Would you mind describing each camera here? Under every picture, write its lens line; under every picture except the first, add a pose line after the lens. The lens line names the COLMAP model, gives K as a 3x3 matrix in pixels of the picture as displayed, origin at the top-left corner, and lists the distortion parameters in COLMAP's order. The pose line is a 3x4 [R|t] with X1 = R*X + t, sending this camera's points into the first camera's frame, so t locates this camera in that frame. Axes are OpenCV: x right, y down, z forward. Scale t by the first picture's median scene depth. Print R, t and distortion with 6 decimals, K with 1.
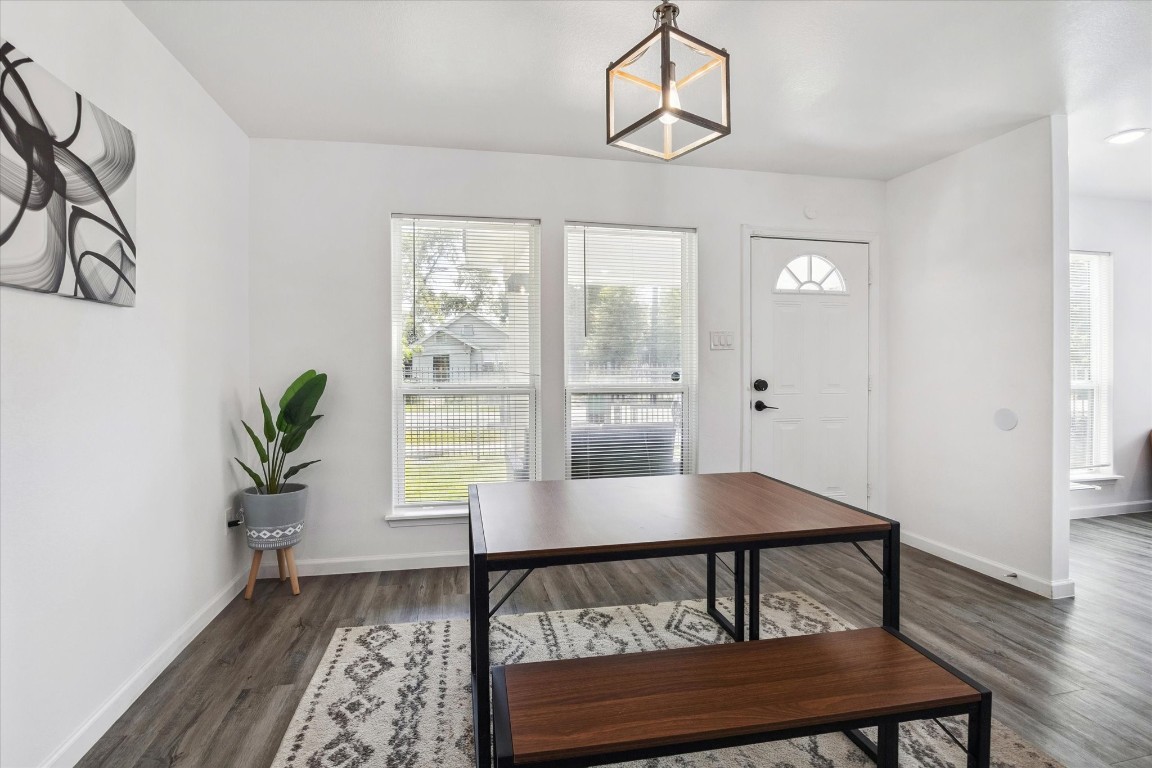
lens RADIAL K [[467.6, 0, 544.5], [0, 467.6, 362.6], [0, 0, 1]] dist [-0.001714, -0.000127]
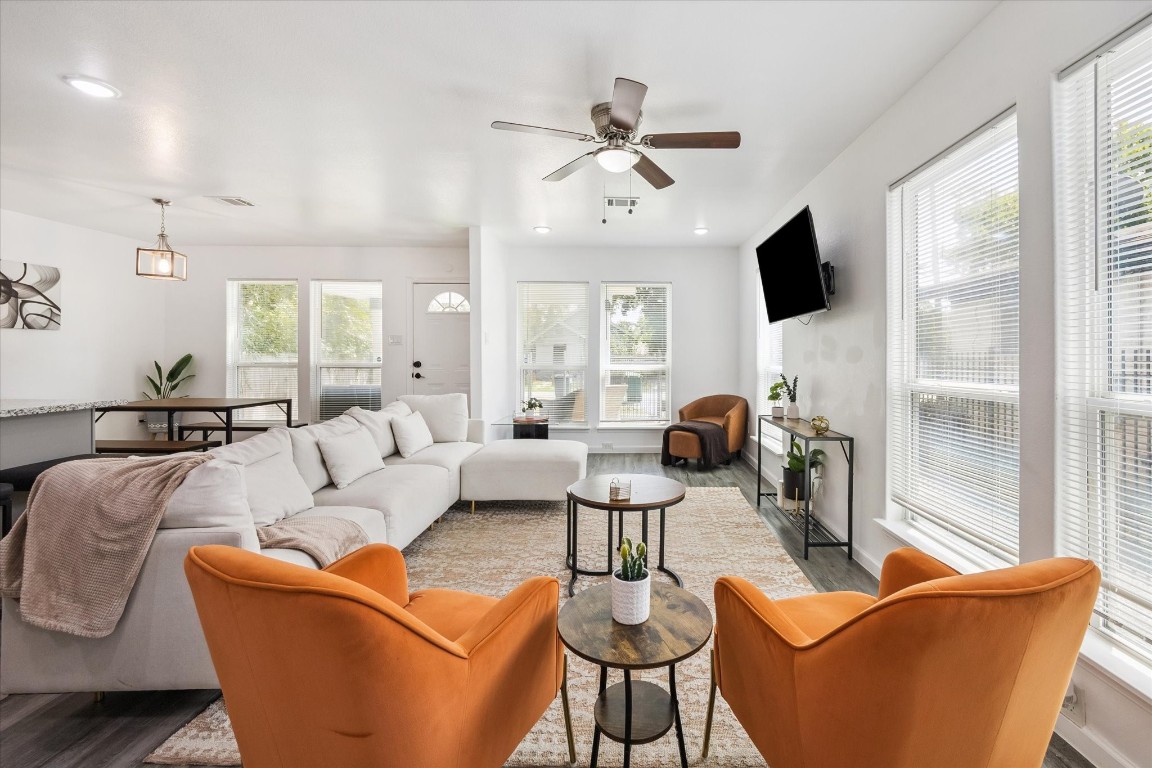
lens RADIAL K [[433.7, 0, 628.0], [0, 433.7, 352.7], [0, 0, 1]] dist [0.000495, -0.000031]
pose [[0.985361, 0.006797, -0.170344, 1.954255], [-0.006750, 0.999977, 0.000850, -0.005727], [0.170346, 0.000312, 0.985384, -0.659232]]
